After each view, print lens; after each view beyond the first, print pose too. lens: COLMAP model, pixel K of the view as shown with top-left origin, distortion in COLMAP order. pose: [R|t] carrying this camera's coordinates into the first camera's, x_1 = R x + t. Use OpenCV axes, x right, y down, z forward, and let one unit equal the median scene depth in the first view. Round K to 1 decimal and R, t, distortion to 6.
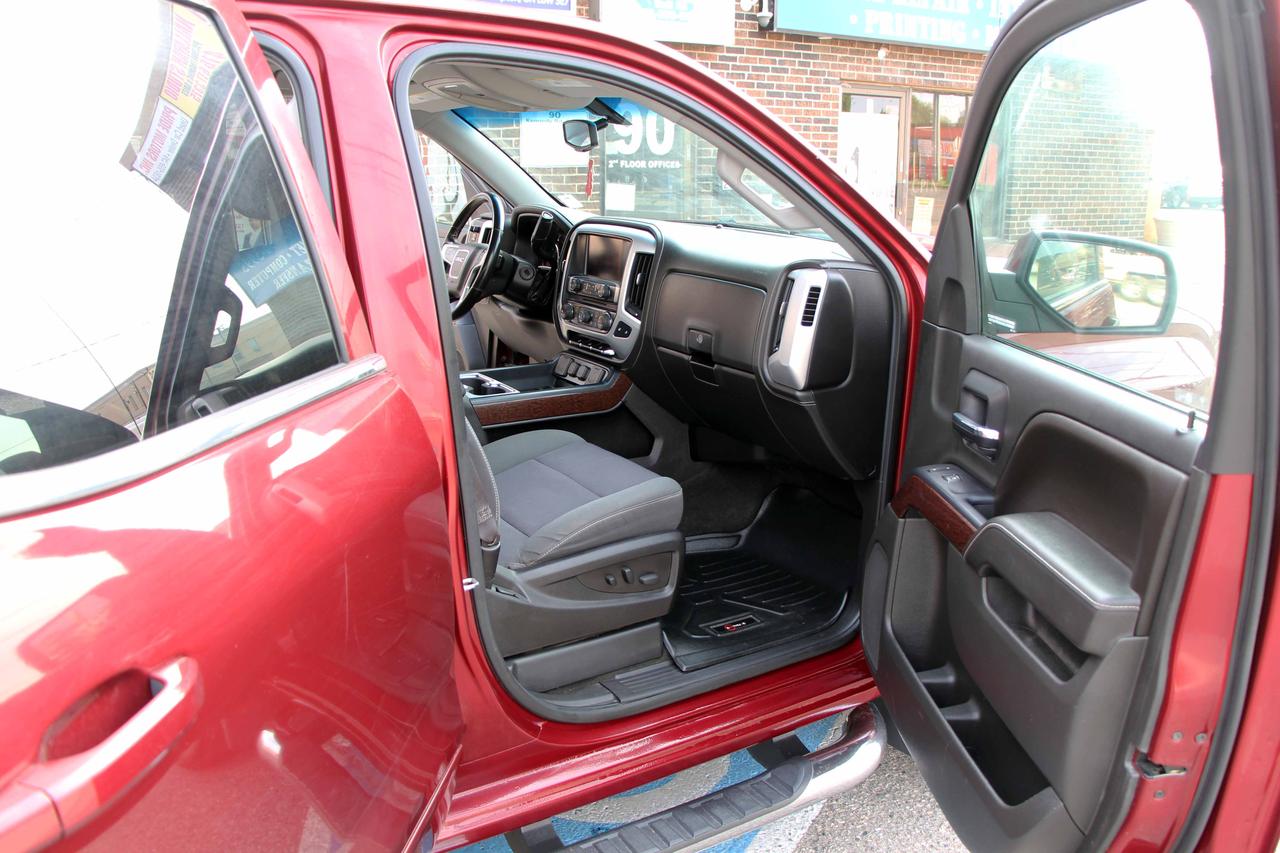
lens RADIAL K [[1044.8, 0, 640.0], [0, 1044.8, 426.5], [0, 0, 1]] dist [-0.210880, 0.195450]
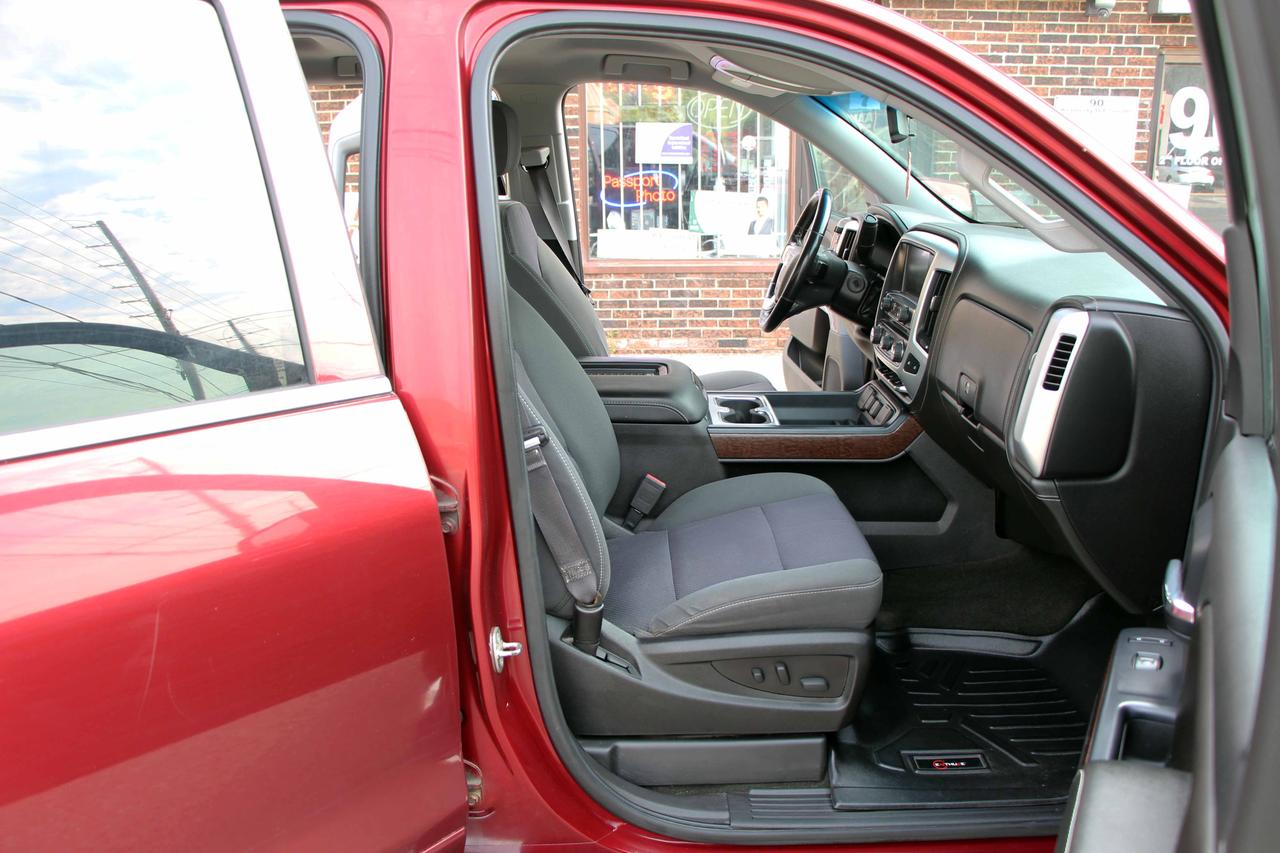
lens RADIAL K [[1044.8, 0, 640.0], [0, 1044.8, 426.5], [0, 0, 1]] dist [-0.210880, 0.195450]
pose [[0.843754, 0.127834, -0.521284, 0.281489], [-0.122751, 0.991442, 0.044445, -0.066827], [0.522505, 0.026488, 0.852225, 0.259766]]
